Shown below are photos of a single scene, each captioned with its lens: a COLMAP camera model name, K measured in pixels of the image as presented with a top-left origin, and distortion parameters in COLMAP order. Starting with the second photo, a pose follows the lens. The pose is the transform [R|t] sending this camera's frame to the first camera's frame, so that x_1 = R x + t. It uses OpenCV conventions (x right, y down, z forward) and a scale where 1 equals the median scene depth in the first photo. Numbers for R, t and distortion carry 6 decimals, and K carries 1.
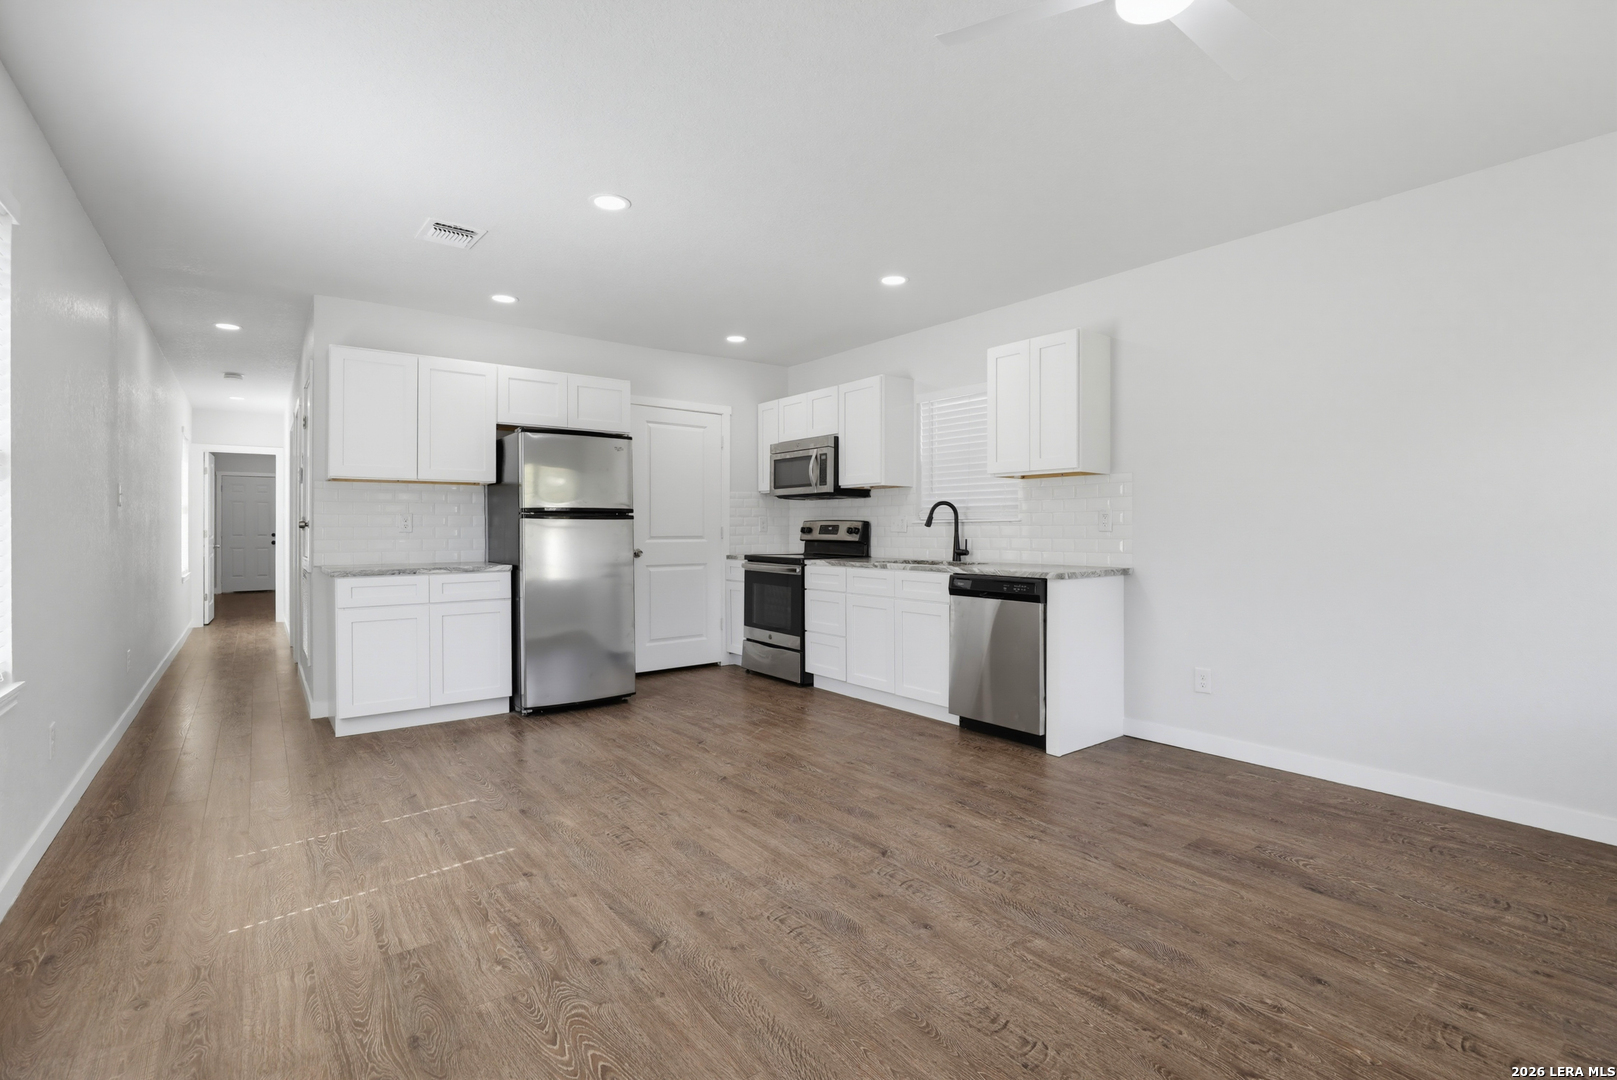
lens RADIAL K [[745.0, 0, 821.8], [0, 745.0, 535.1], [0, 0, 1]] dist [-0.042493, 0.013382]
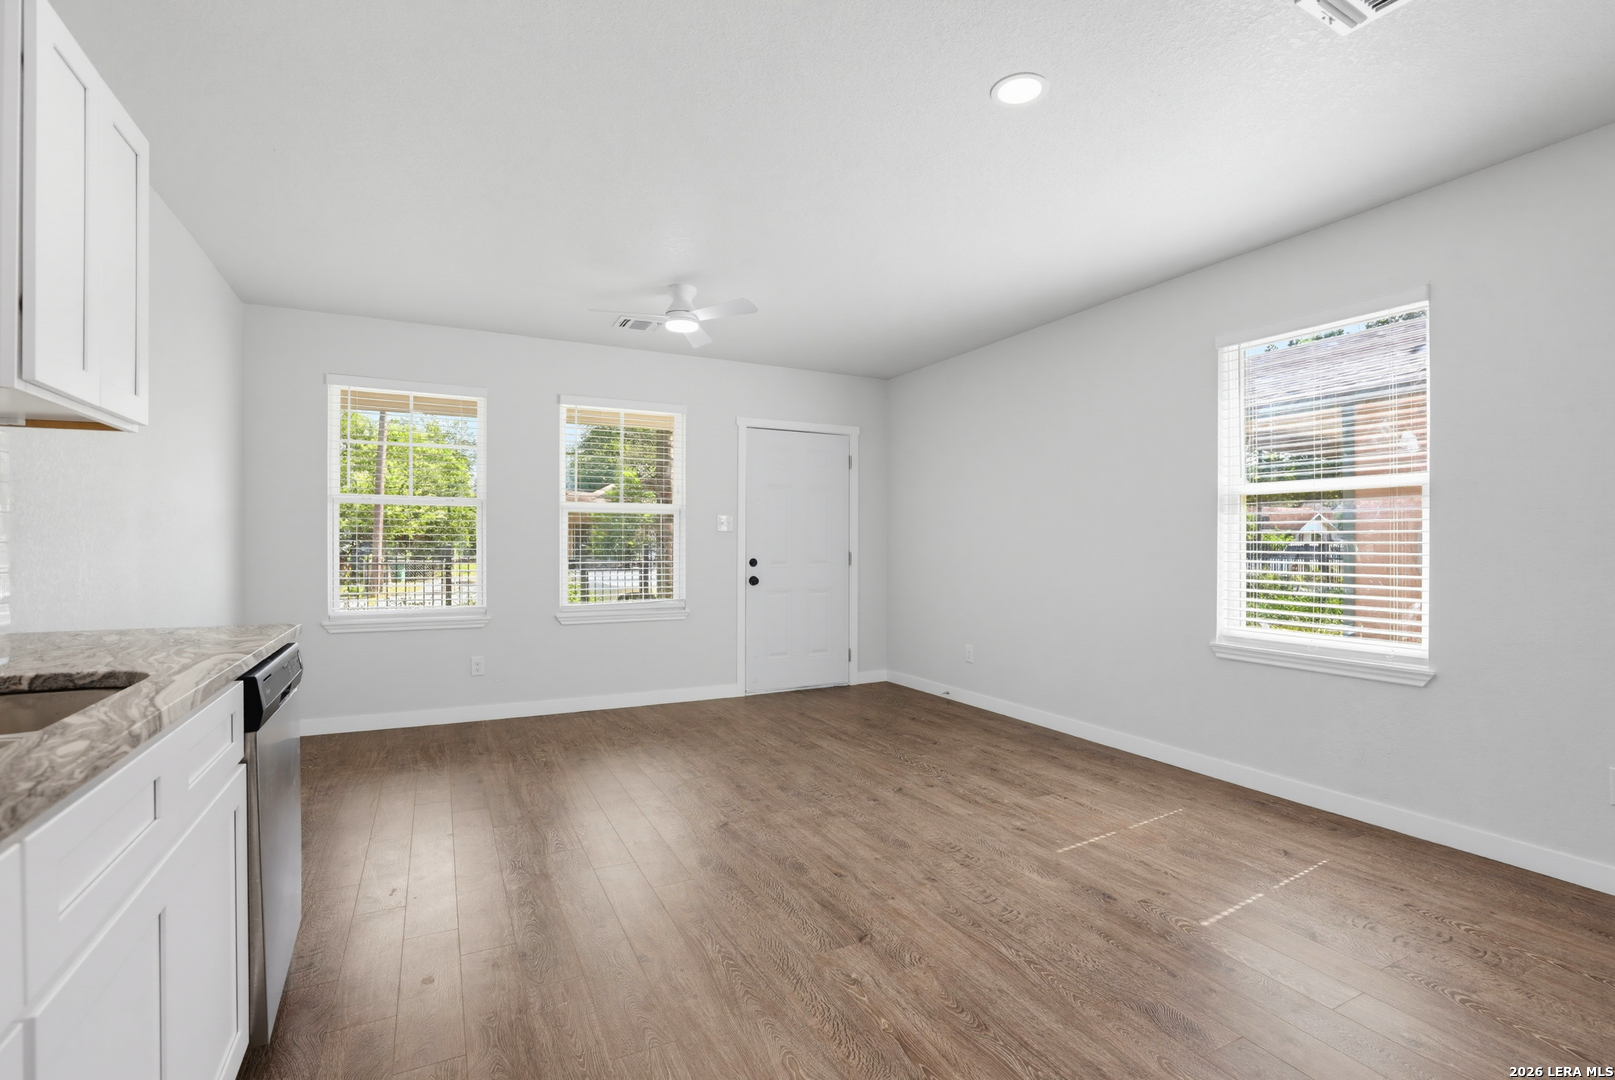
lens RADIAL K [[748.7, 0, 807.5], [0, 748.7, 540.0], [0, 0, 1]] dist [-0.042693, 0.011106]
pose [[-0.981241, 0.002972, 0.192762, -0.184883], [0.004415, 0.999965, 0.007057, -0.018603], [-0.192734, 0.007776, -0.981220, 1.440192]]
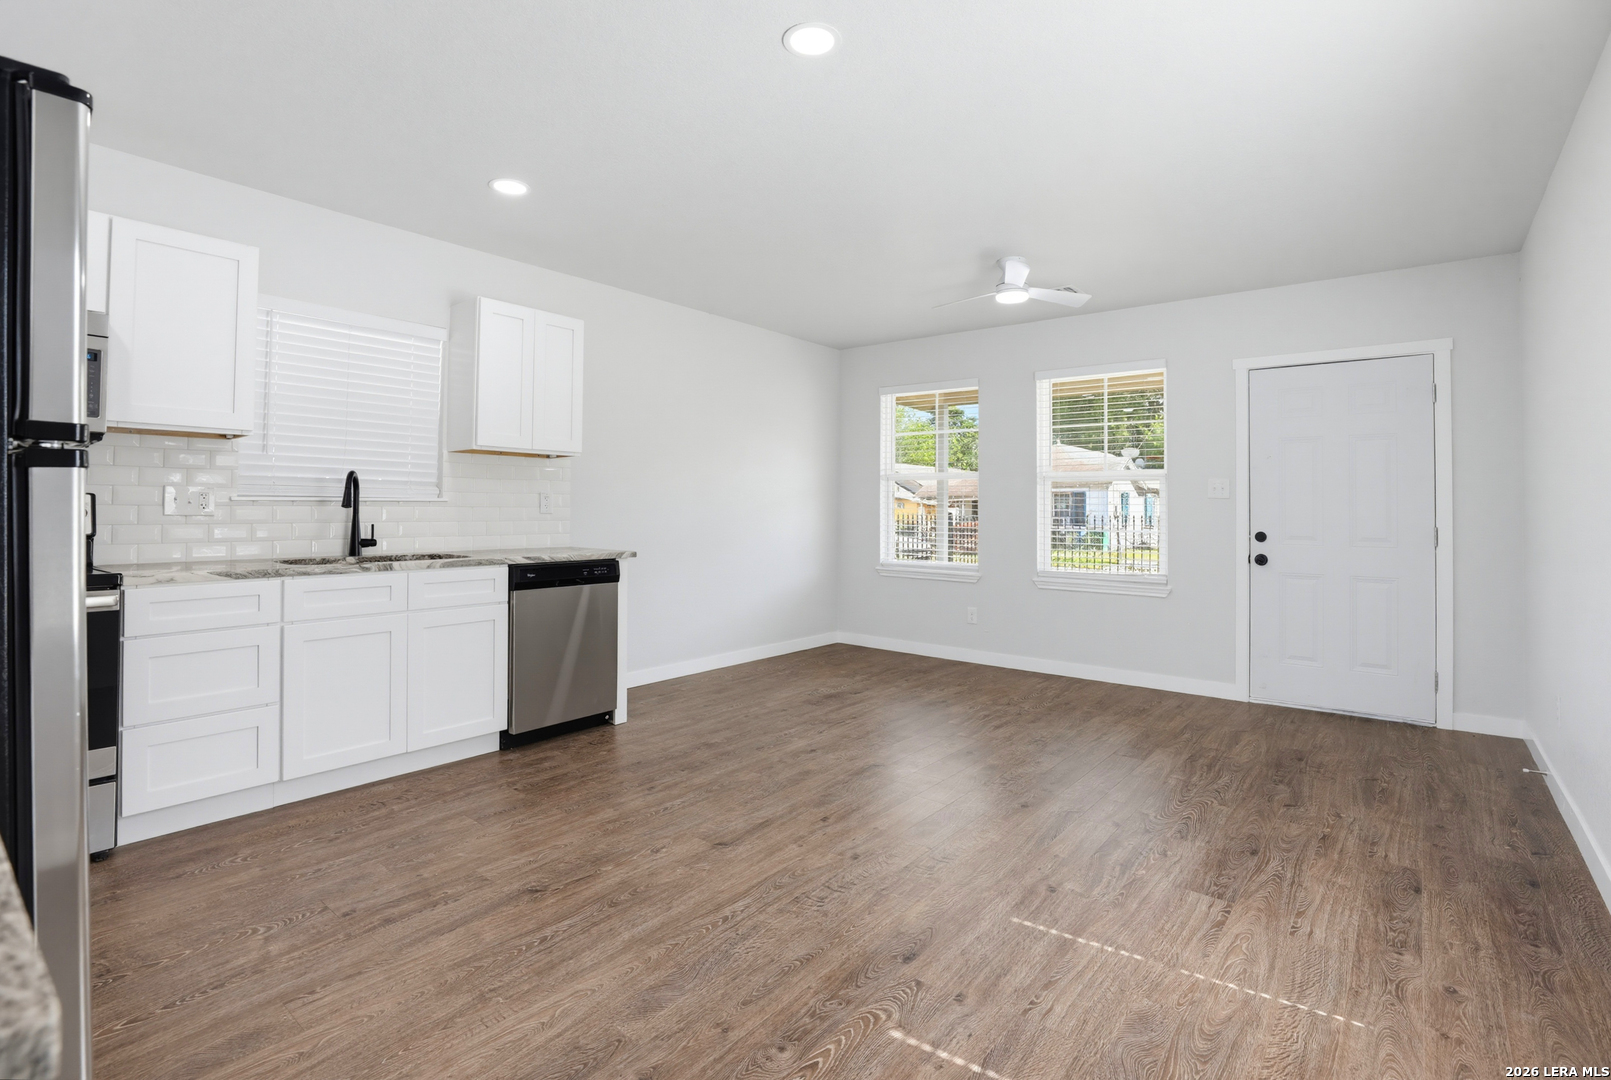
lens RADIAL K [[754.3, 0, 815.2], [0, 754.3, 500.2], [0, 0, 1]] dist [-0.042088, 0.012085]
pose [[-0.229239, 0.012856, 0.973285, -0.790127], [0.003054, 0.999917, -0.012488, -0.010024], [-0.973365, 0.000110, -0.229260, 0.951944]]
